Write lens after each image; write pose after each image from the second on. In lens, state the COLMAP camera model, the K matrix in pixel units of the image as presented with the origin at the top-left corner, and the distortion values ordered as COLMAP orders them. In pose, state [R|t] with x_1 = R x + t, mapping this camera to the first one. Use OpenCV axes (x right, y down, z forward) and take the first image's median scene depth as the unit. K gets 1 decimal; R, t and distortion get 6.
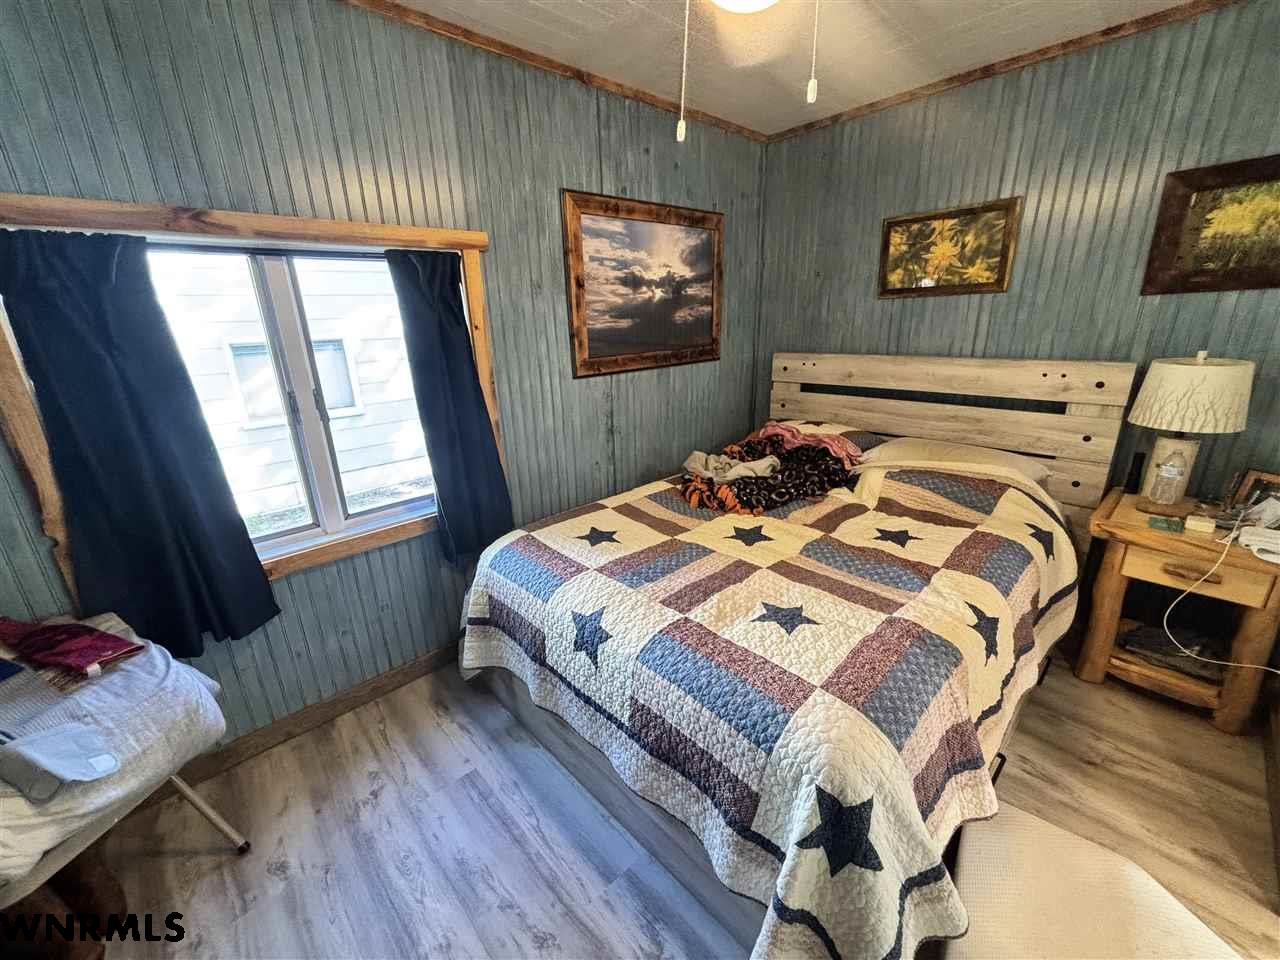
lens RADIAL K [[519.2, 0, 643.8], [0, 519.2, 482.5], [0, 0, 1]] dist [-0.002308, 0.000287]
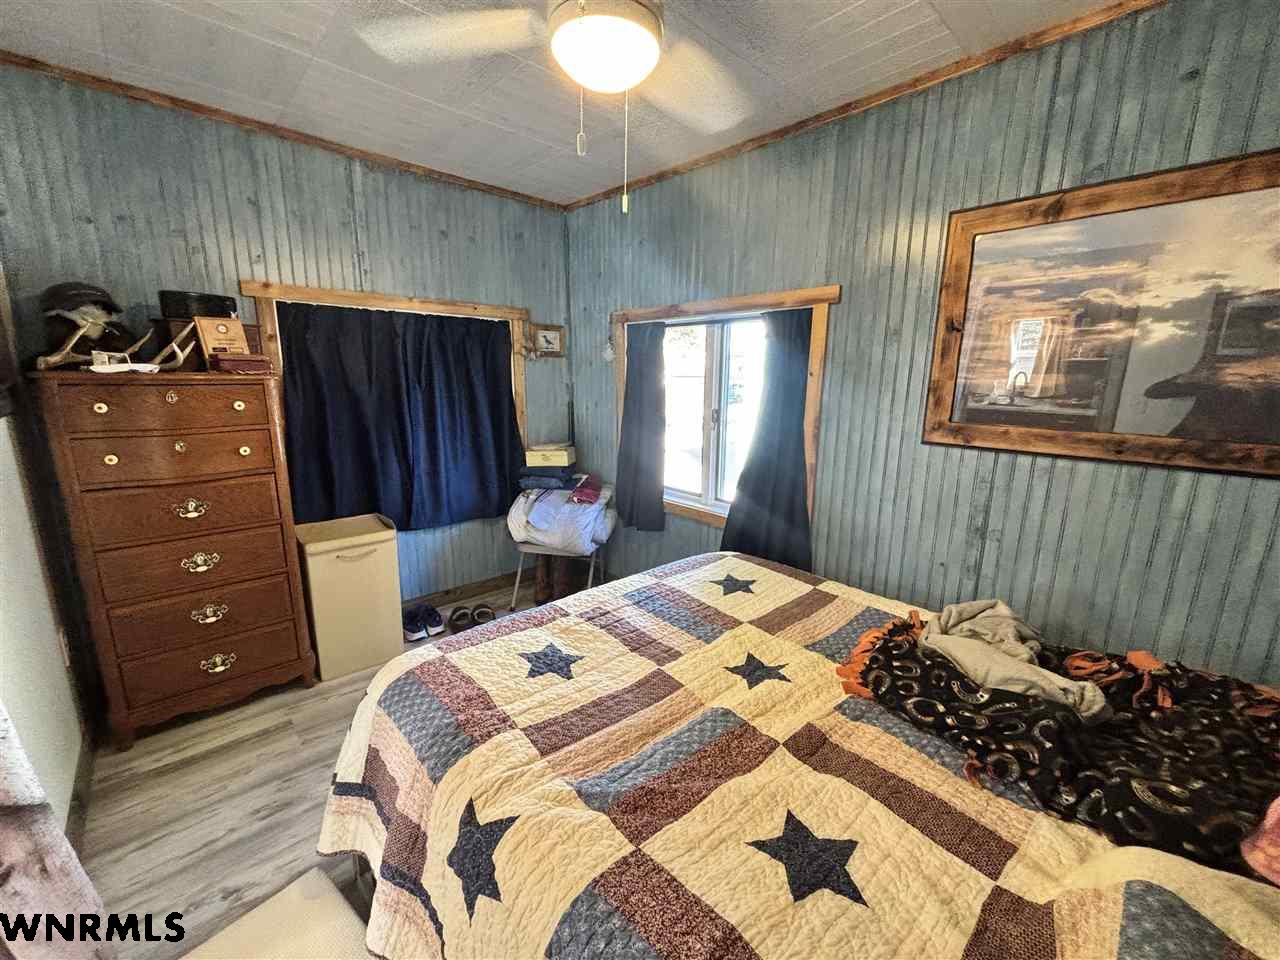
lens RADIAL K [[519.2, 0, 643.4], [0, 519.2, 481.7], [0, 0, 1]] dist [-0.002308, 0.000287]
pose [[-0.013823, 0.233342, -0.972296, 0.774954], [-0.324086, 0.918851, 0.225123, -0.223845], [0.945926, 0.318220, 0.062921, 0.675487]]
